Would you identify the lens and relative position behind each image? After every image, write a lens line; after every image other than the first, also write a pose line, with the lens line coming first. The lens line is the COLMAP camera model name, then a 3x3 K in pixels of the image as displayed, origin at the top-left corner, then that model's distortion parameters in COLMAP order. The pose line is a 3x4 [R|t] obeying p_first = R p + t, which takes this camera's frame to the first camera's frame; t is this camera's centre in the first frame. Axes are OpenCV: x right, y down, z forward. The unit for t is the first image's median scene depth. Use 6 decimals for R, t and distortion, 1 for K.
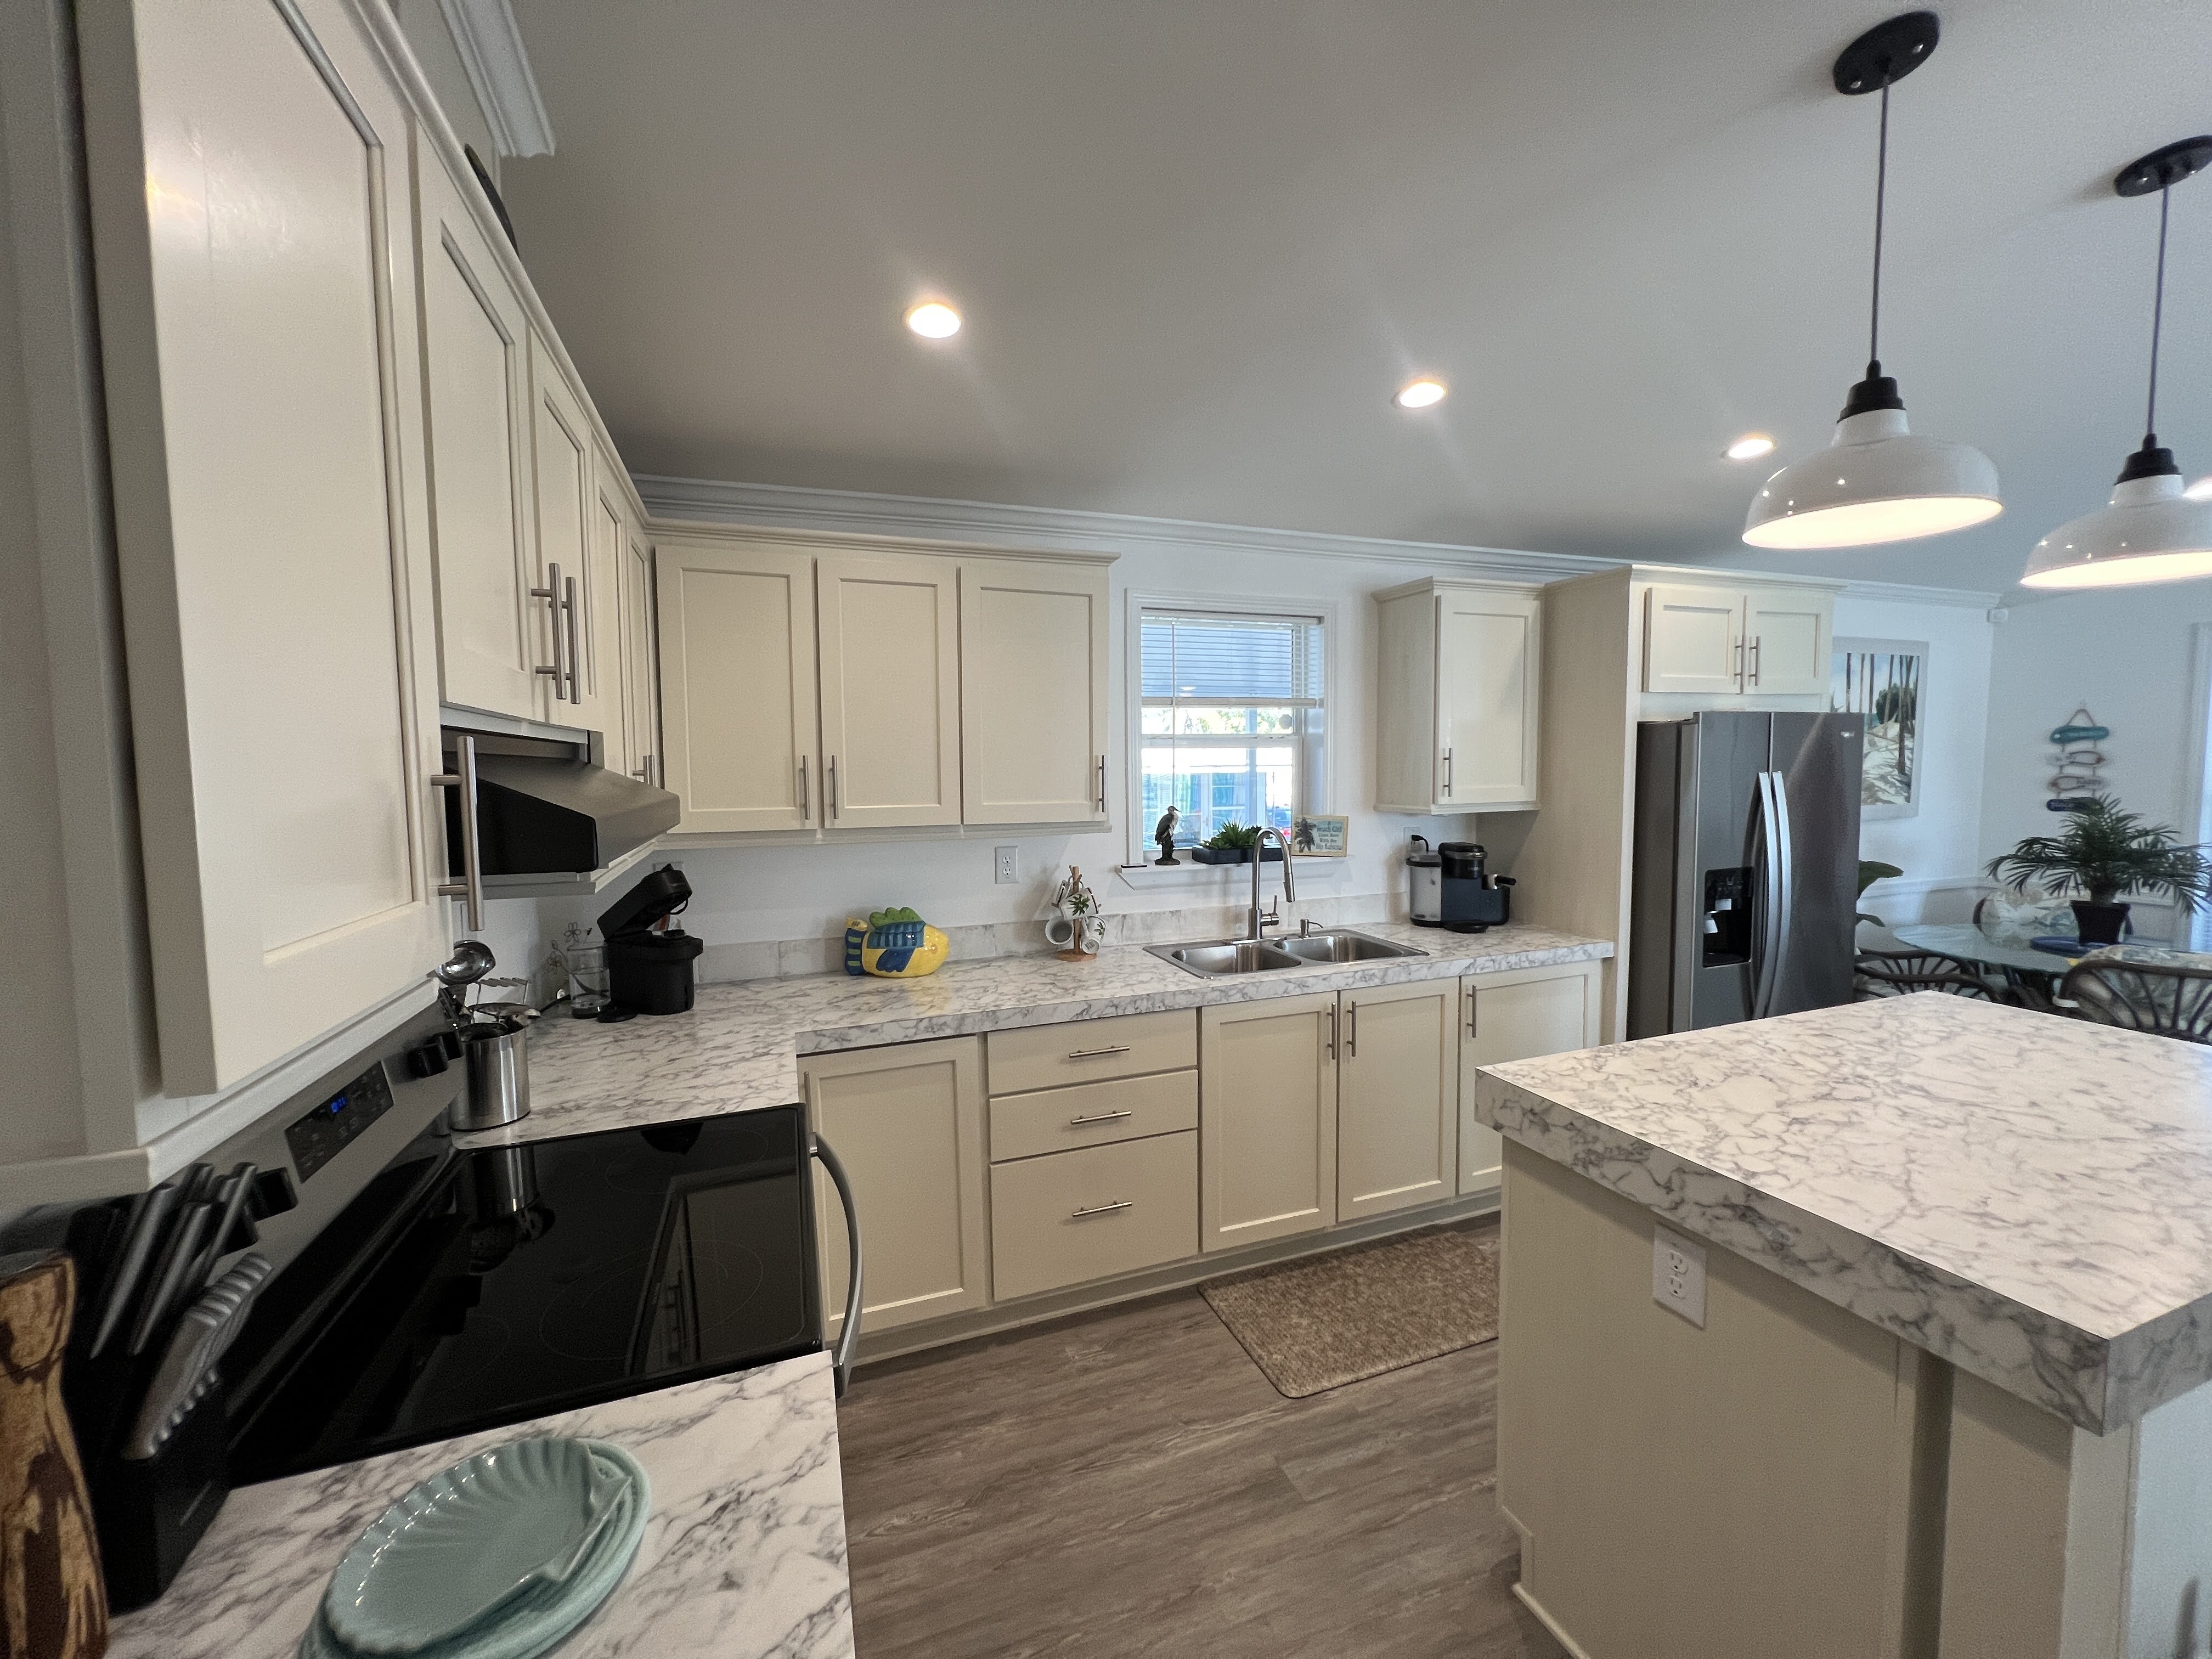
lens RADIAL K [[889.7, 0, 1109.9], [0, 889.7, 827.1], [0, 0, 1]] dist [-0.002446, 0.000814]
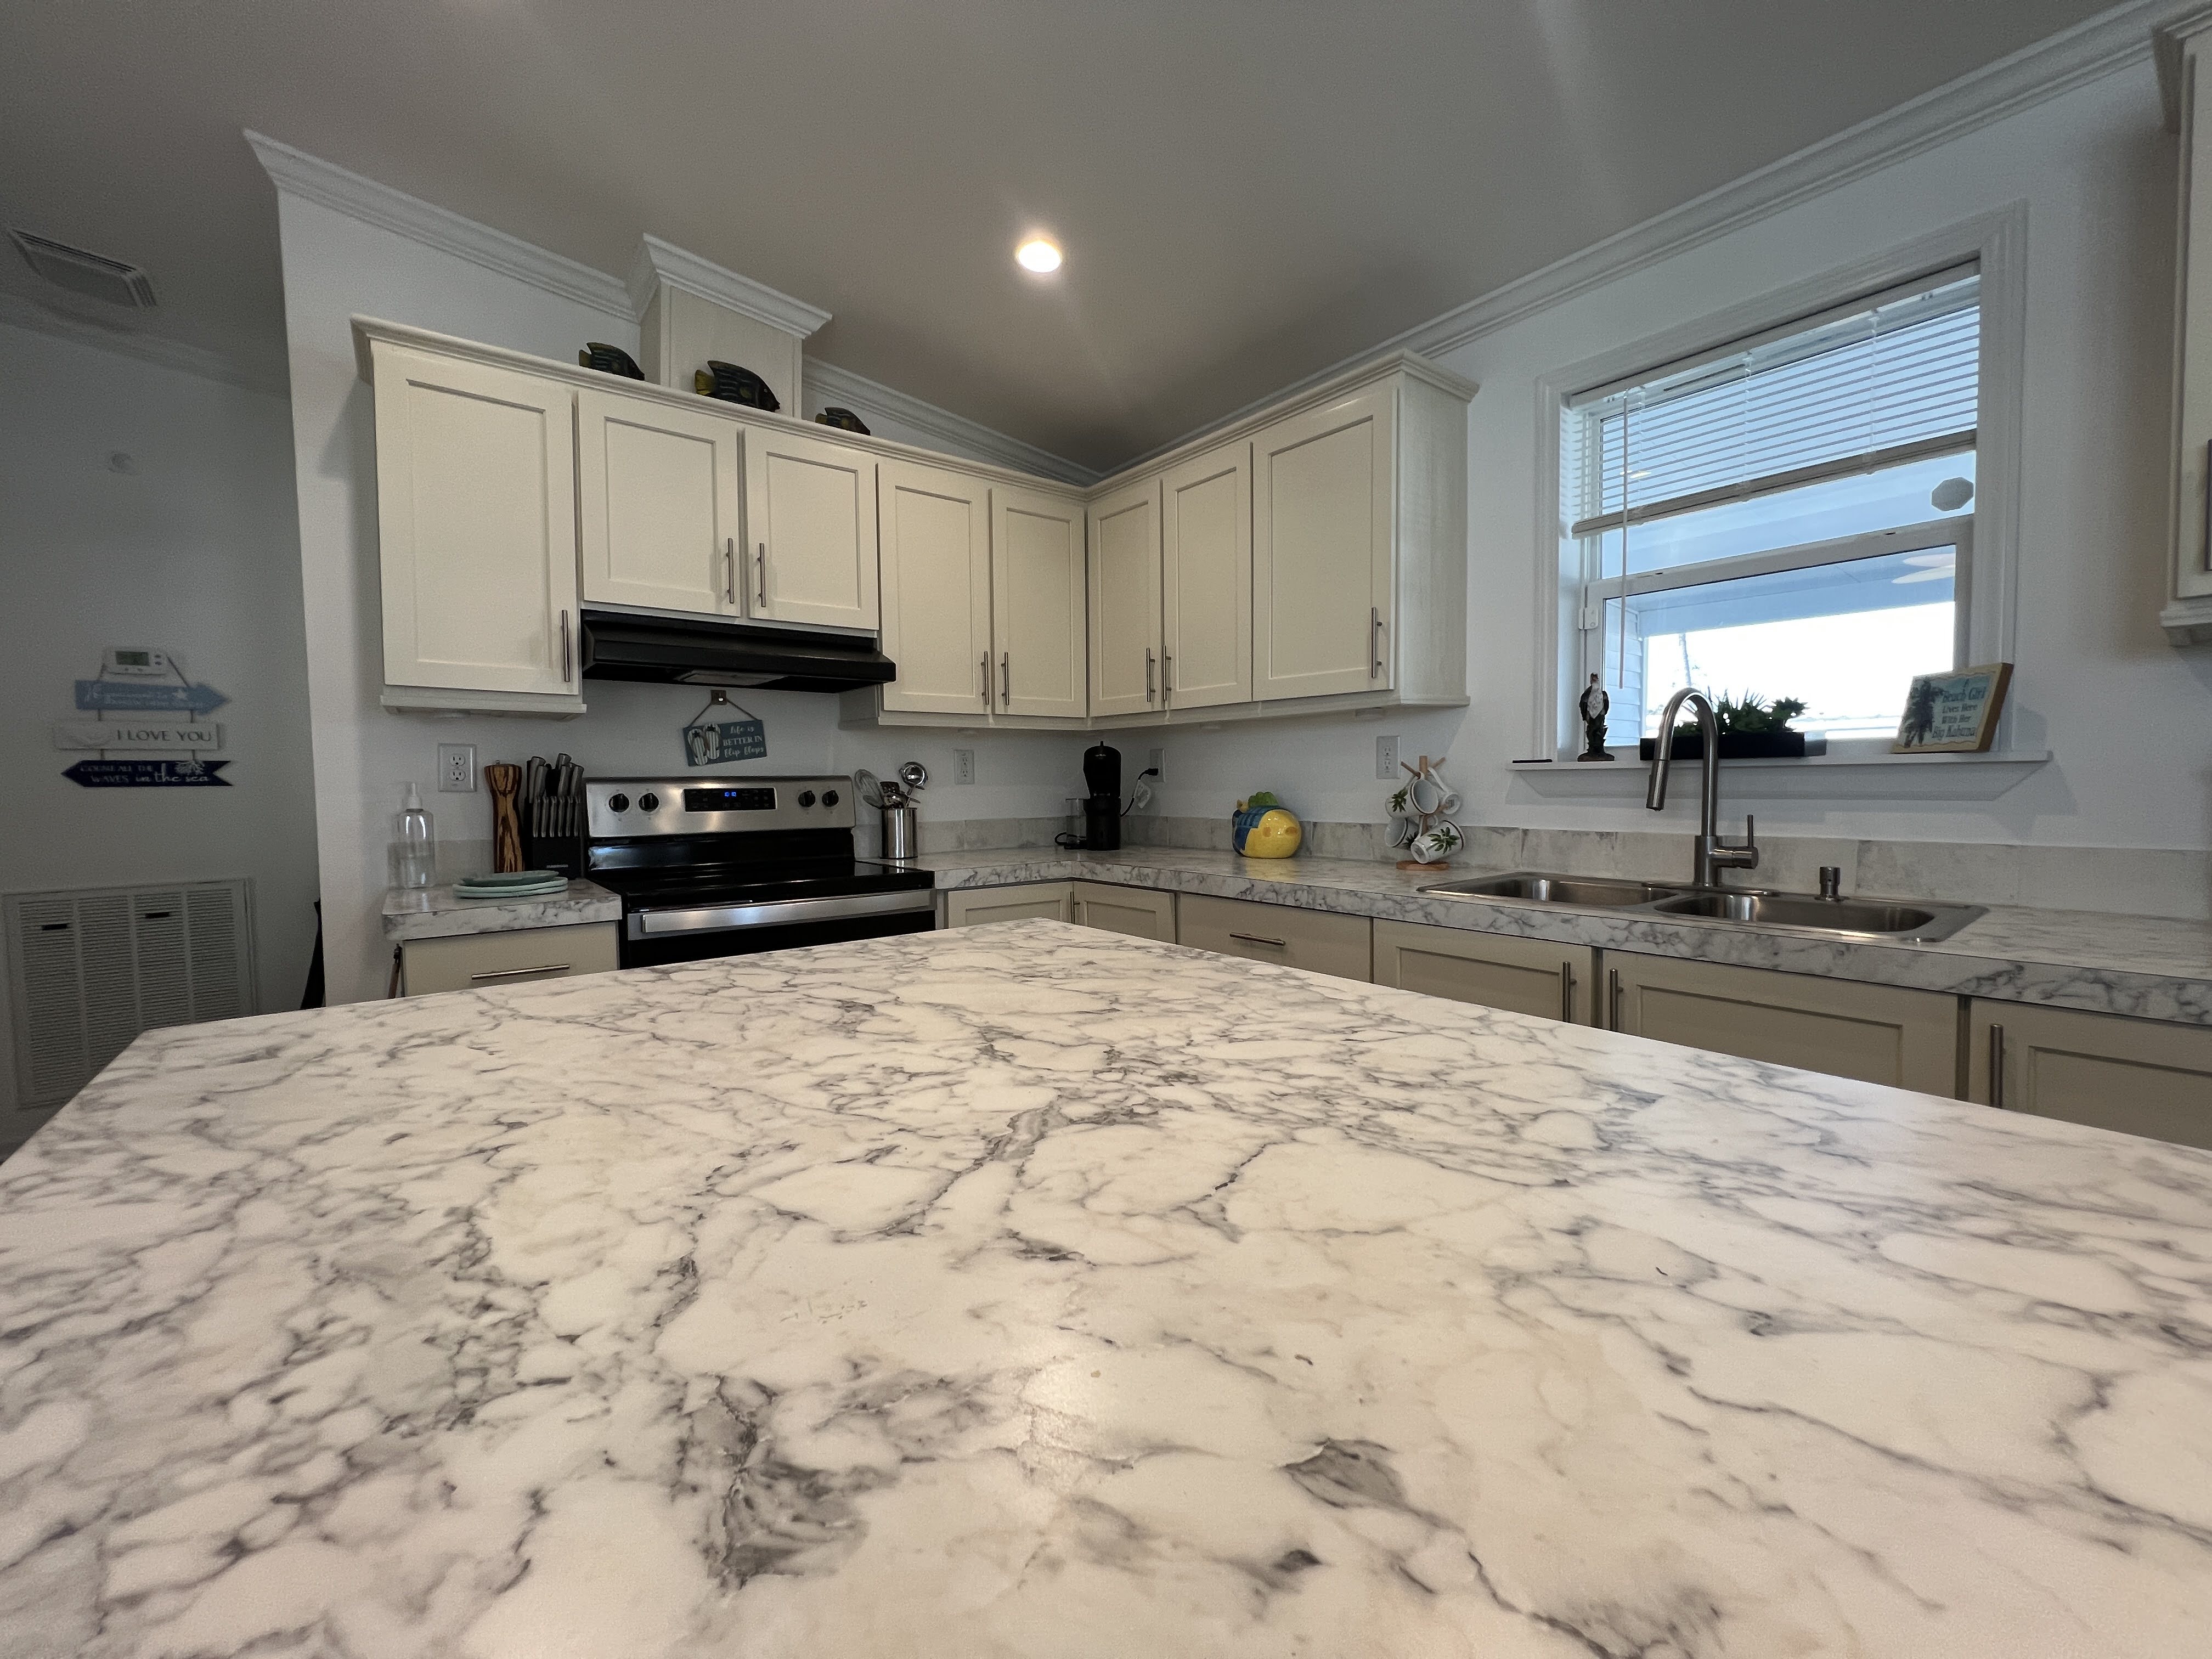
lens RADIAL K [[889.7, 0, 1106.6], [0, 889.7, 824.8], [0, 0, 1]] dist [-0.002446, 0.000814]
pose [[0.300734, 0.054026, -0.952177, 1.008532], [-0.061285, 0.997425, 0.037237, 0.146696], [0.951737, 0.047155, 0.303271, 0.742705]]
